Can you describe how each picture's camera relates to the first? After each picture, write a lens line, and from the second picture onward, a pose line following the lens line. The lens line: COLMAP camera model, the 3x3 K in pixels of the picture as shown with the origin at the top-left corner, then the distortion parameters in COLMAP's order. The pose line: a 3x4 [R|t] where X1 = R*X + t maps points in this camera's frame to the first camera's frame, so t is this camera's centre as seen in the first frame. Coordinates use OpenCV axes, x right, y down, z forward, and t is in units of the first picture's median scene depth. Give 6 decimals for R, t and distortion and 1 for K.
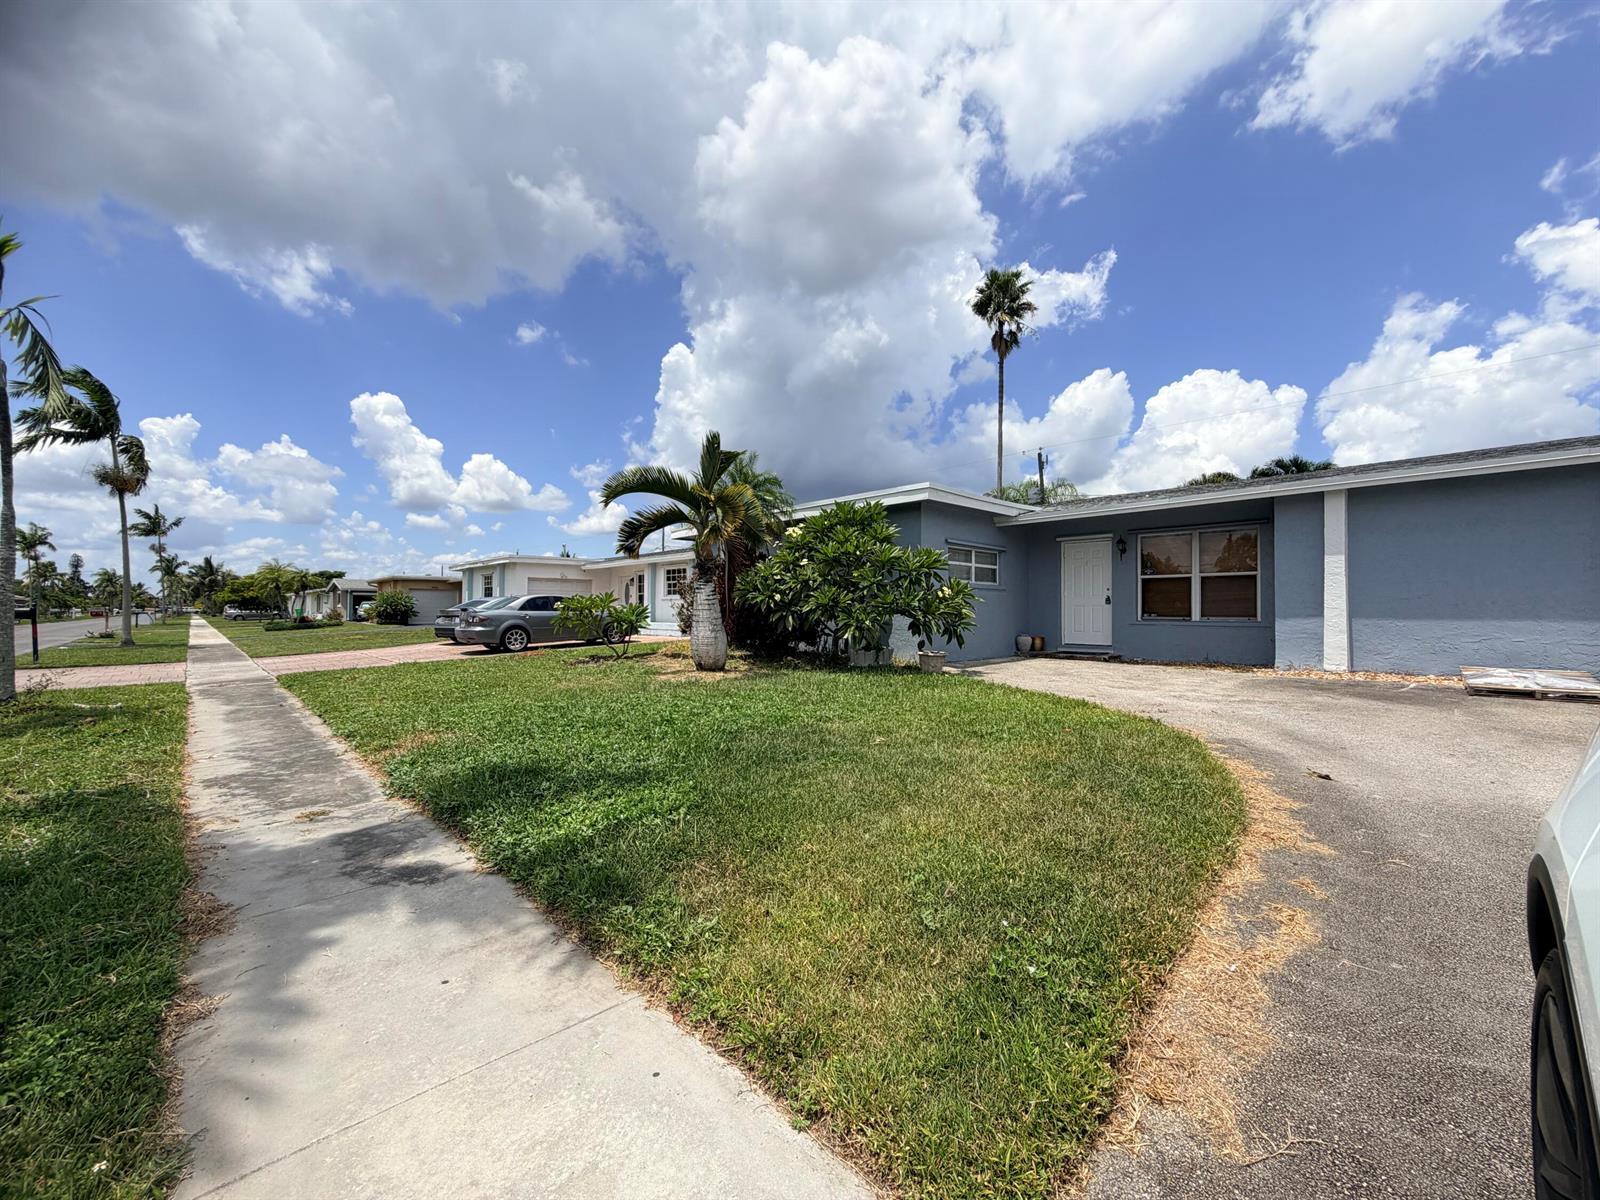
lens RADIAL K [[641.2, 0, 794.1], [0, 641.2, 597.7], [0, 0, 1]] dist [-0.000956, 0.000129]
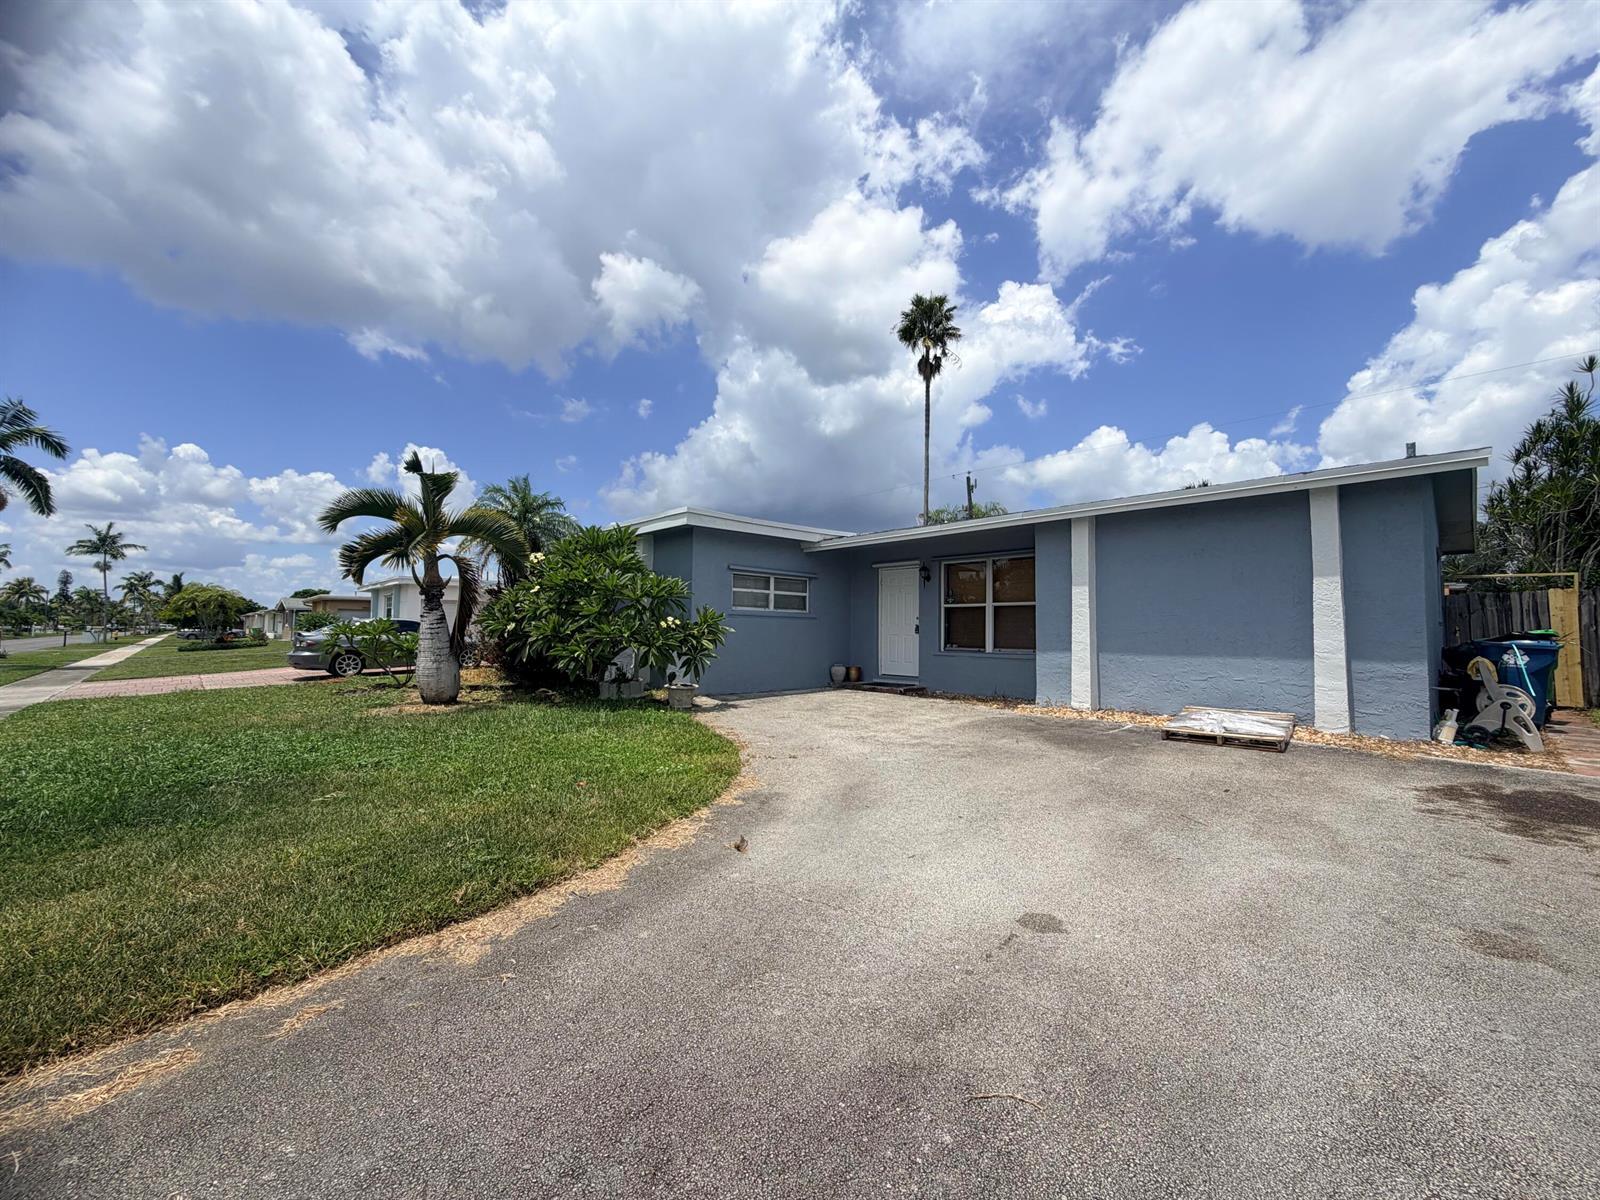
lens RADIAL K [[638.8, 0, 793.7], [0, 638.8, 598.2], [0, 0, 1]] dist [0.000410, 0.000336]
pose [[0.999978, 0.006578, 0.000769, 0.314209], [-0.006550, 0.999462, -0.032151, -0.011639], [-0.000980, 0.032145, 0.999483, 0.040374]]
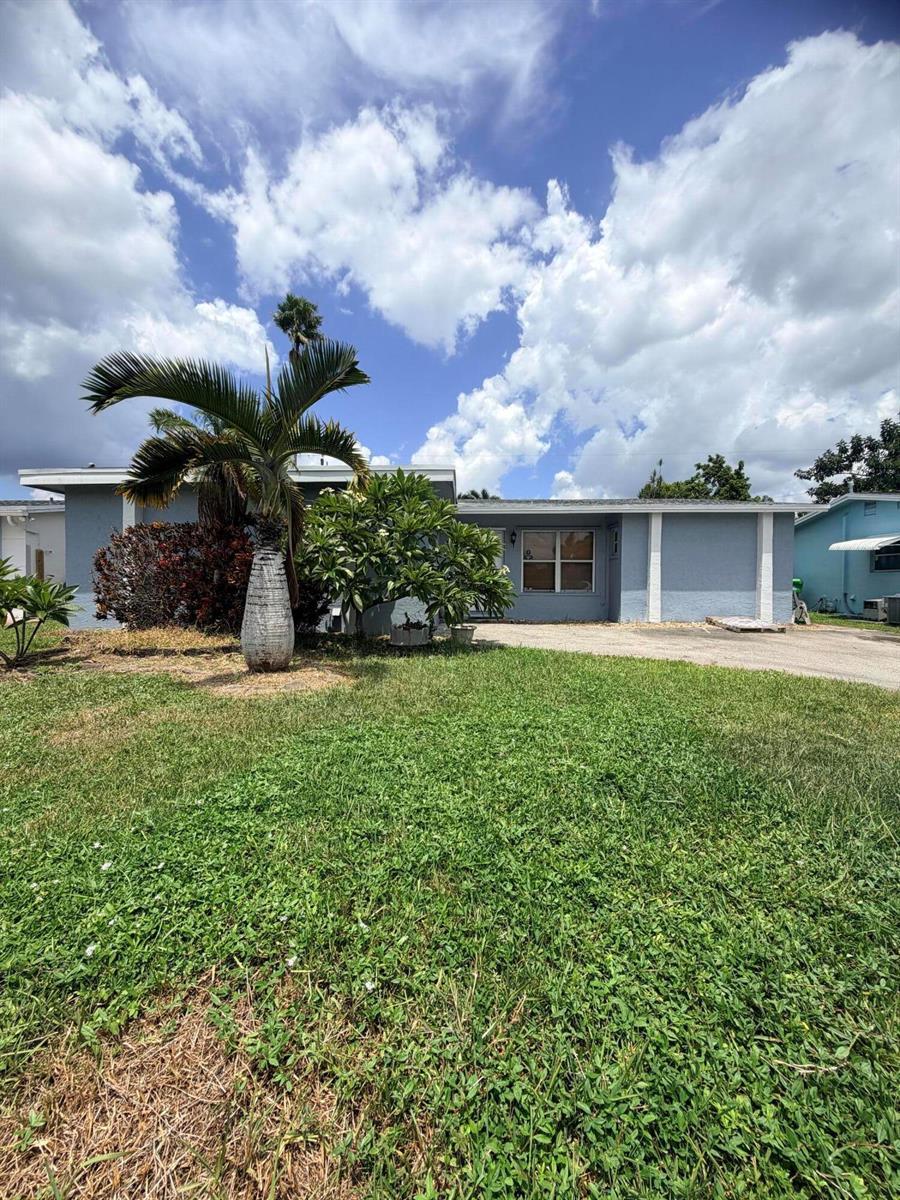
lens RADIAL K [[480.9, 0, 403.7], [0, 480.9, 627.0], [0, 0, 1]] dist [-0.000956, 0.000129]
pose [[0.692604, -0.069715, 0.717941, -0.390379], [-0.014344, 0.993791, 0.110338, -0.001744], [-0.721175, -0.086719, 0.687303, 0.457679]]
